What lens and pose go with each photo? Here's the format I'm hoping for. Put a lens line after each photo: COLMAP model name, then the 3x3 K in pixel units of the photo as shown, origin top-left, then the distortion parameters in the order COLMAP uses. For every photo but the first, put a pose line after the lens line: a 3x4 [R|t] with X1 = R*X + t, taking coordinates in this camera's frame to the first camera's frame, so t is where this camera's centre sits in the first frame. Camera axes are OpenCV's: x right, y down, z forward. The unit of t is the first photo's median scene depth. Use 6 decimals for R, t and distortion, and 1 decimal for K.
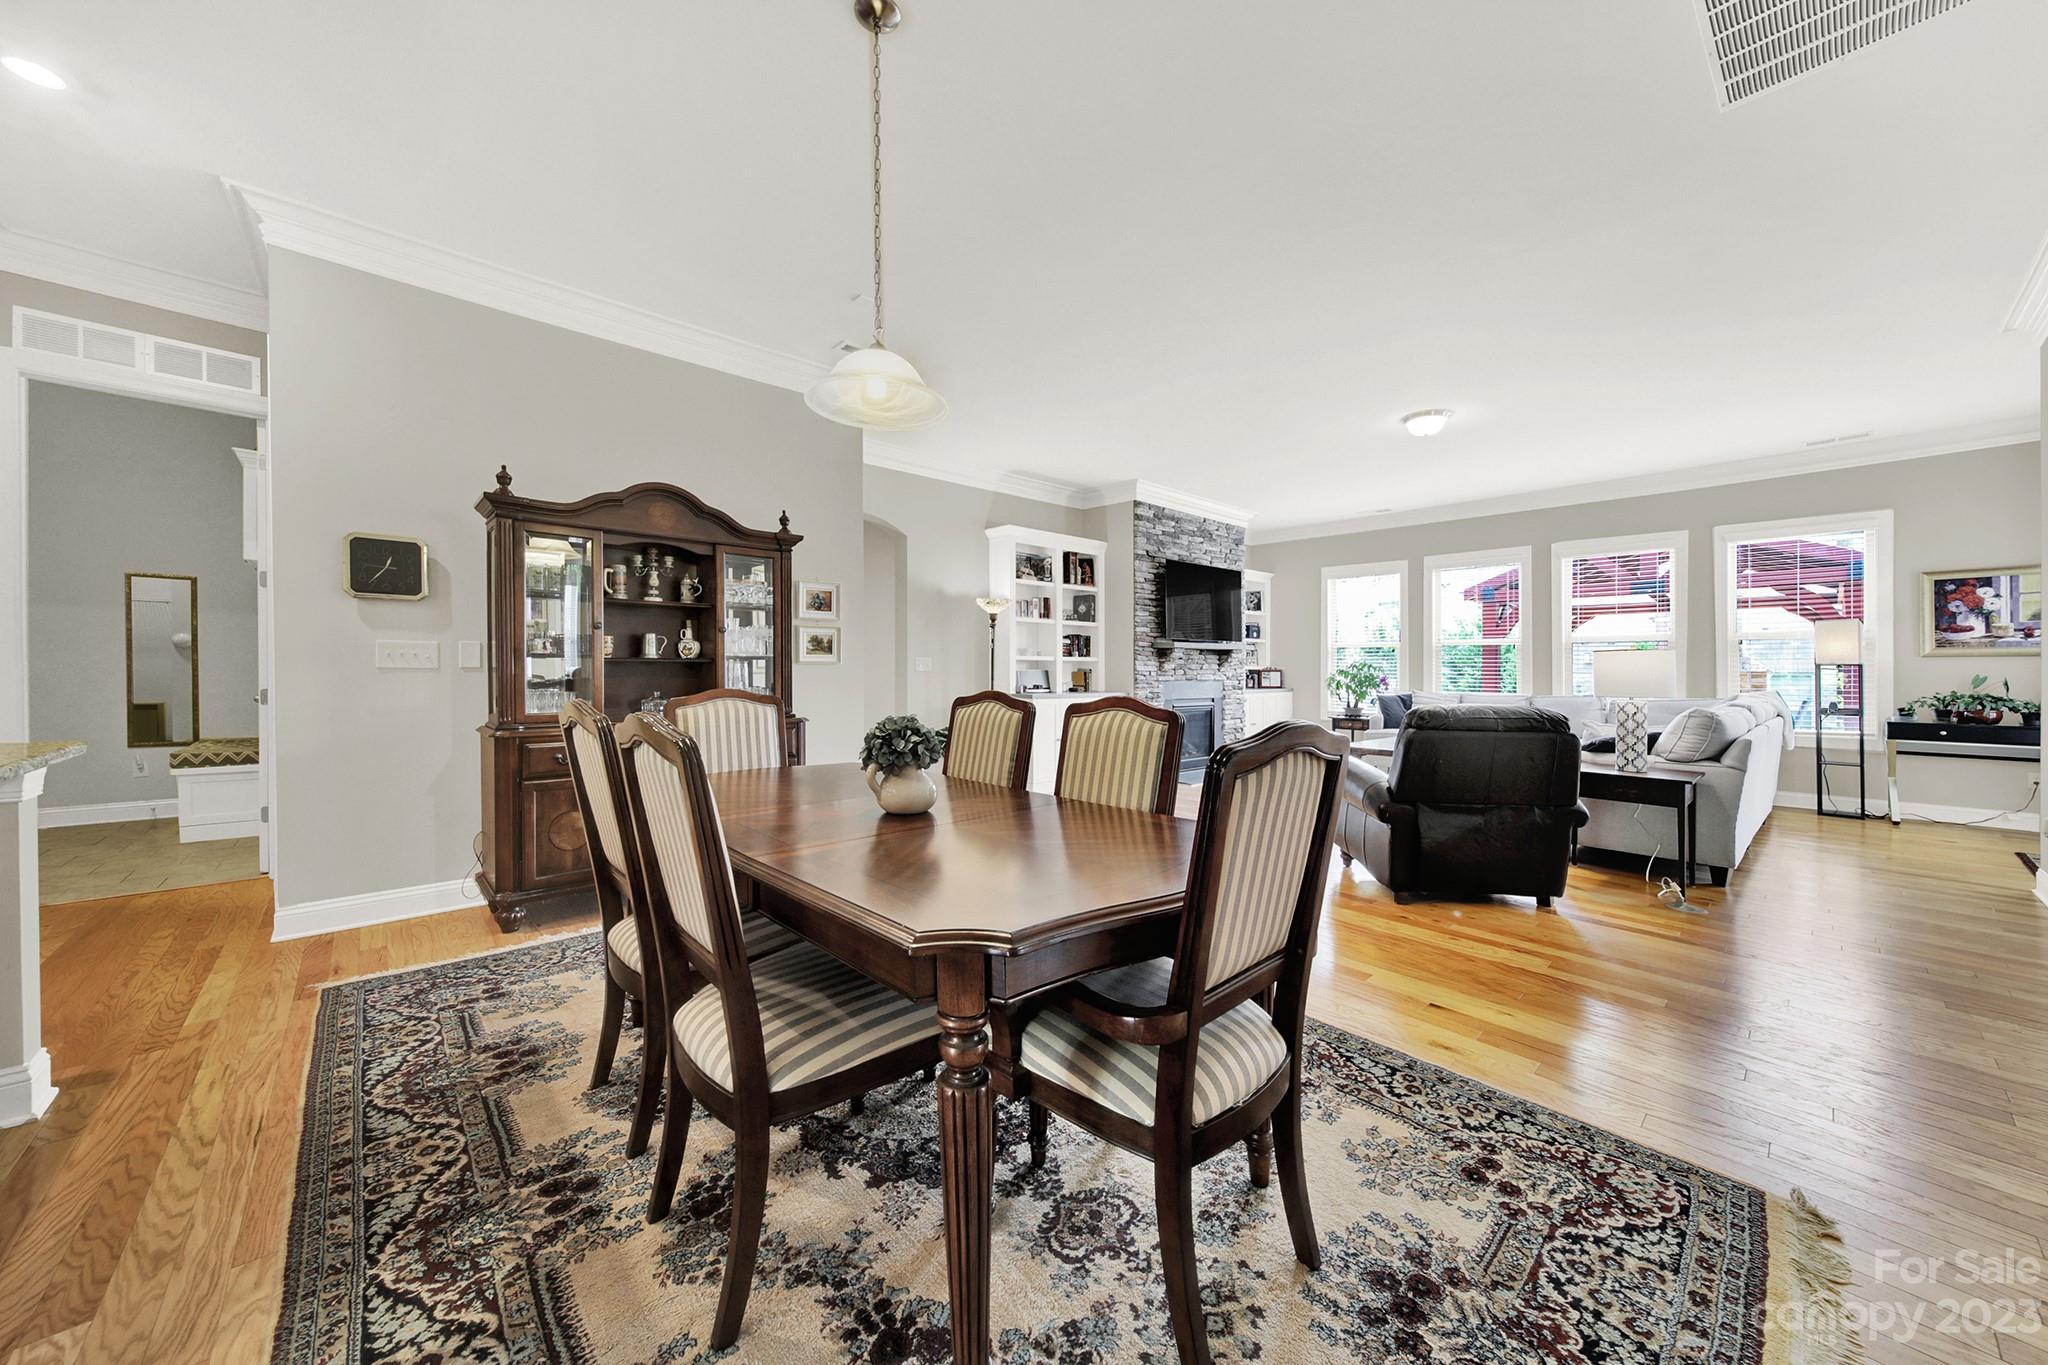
lens RADIAL K [[729.7, 0, 1027.6], [0, 729.7, 666.8], [0, 0, 1]] dist [-0.005667, -0.000638]
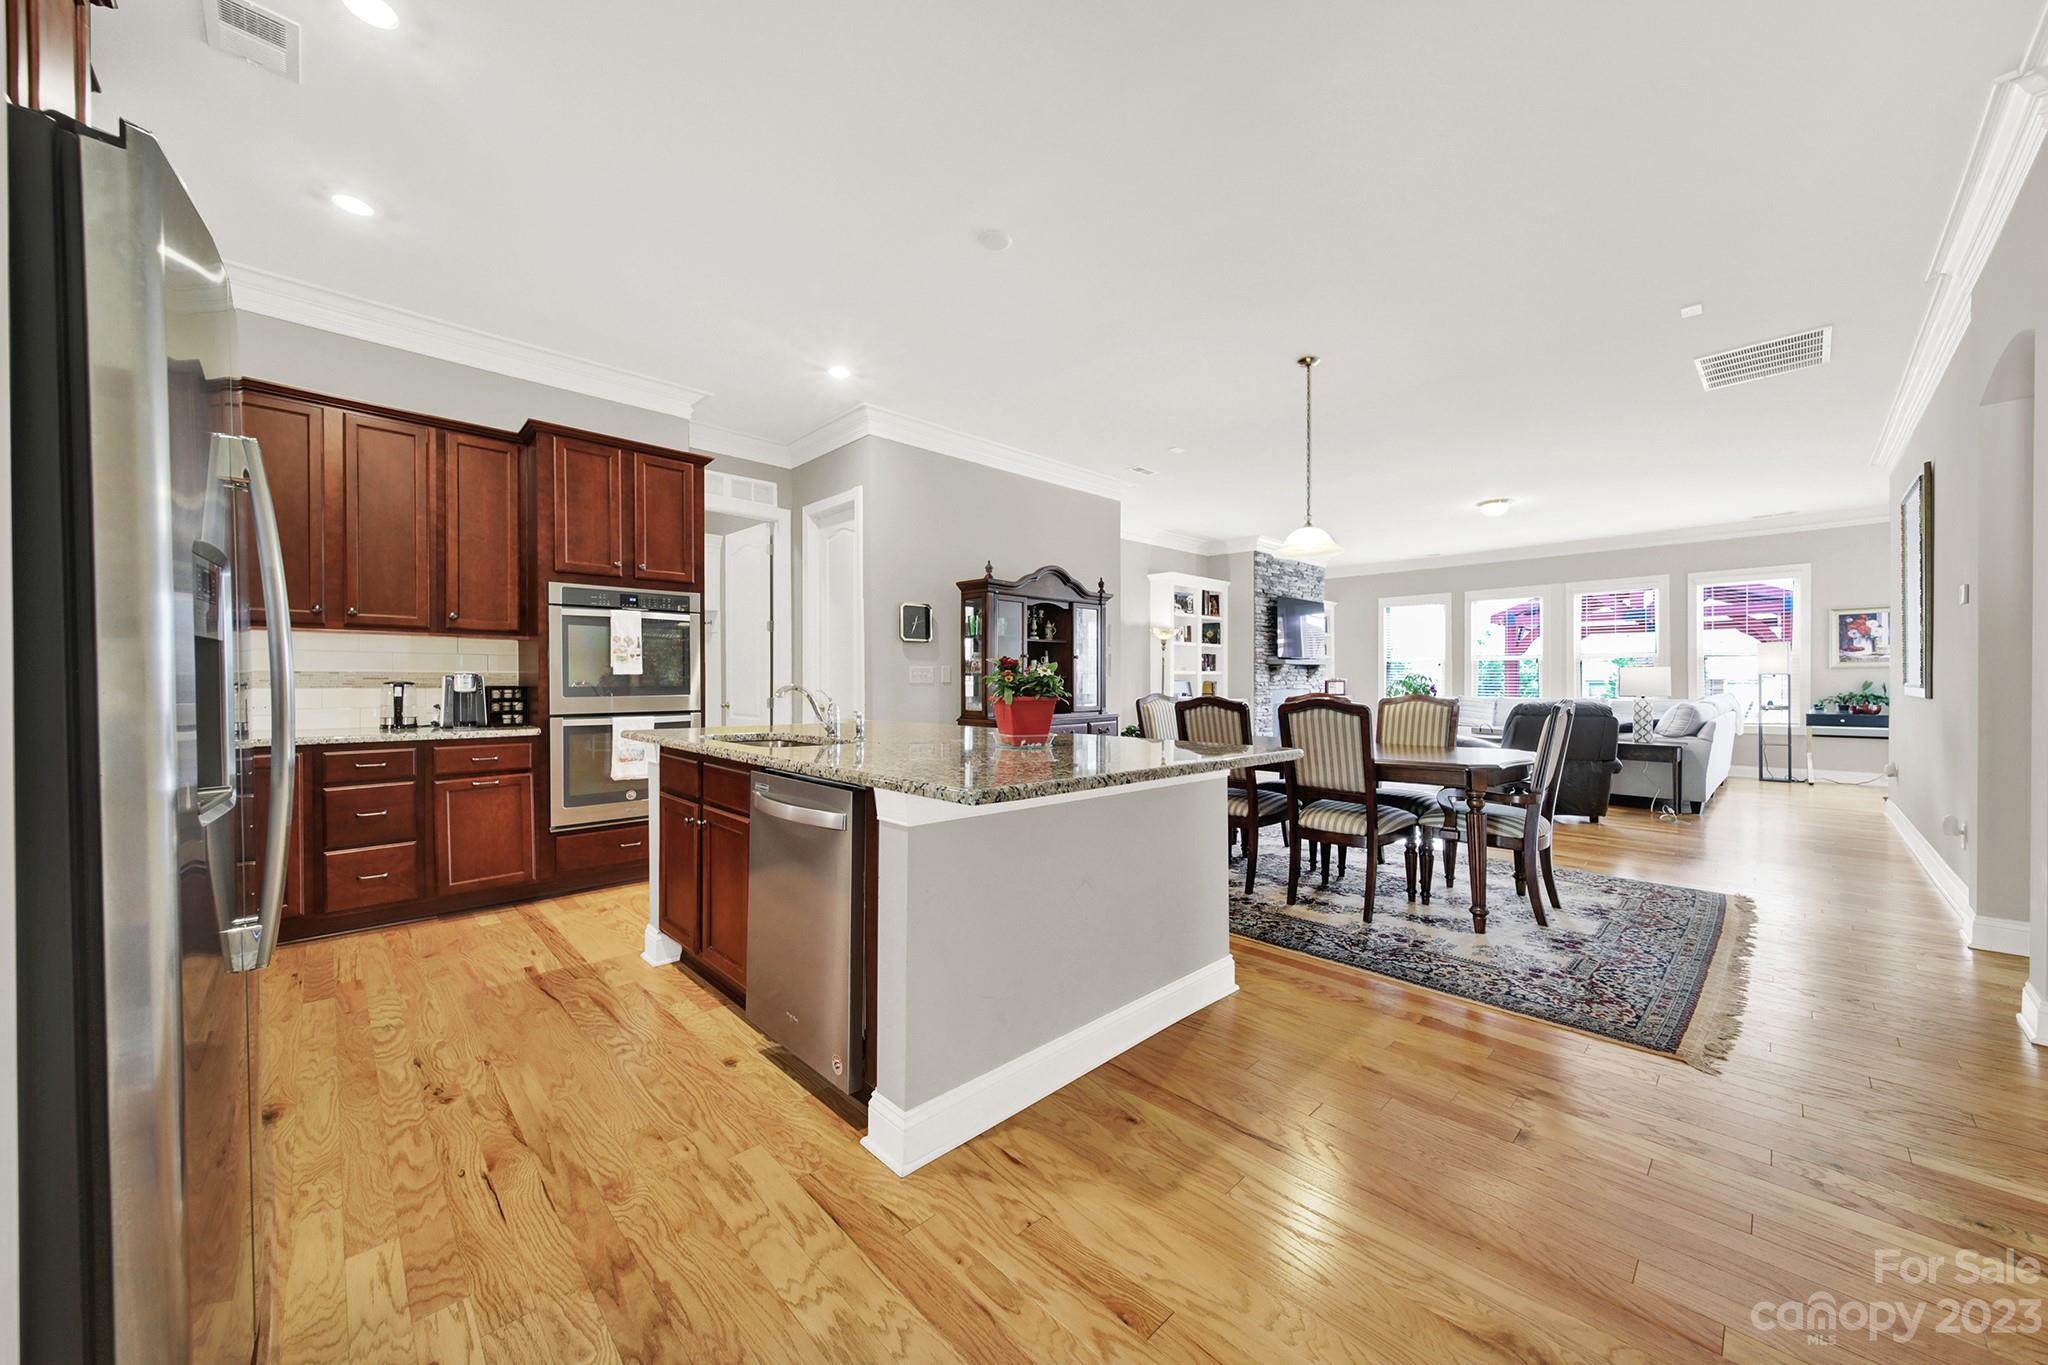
lens RADIAL K [[729.7, 0, 1030.9], [0, 729.7, 686.5], [0, 0, 1]] dist [-0.005667, -0.000638]
pose [[0.999442, -0.006857, 0.032679, -0.336601], [0.006475, 0.999910, 0.011782, -0.004428], [-0.032756, -0.011564, 0.999396, -0.328167]]
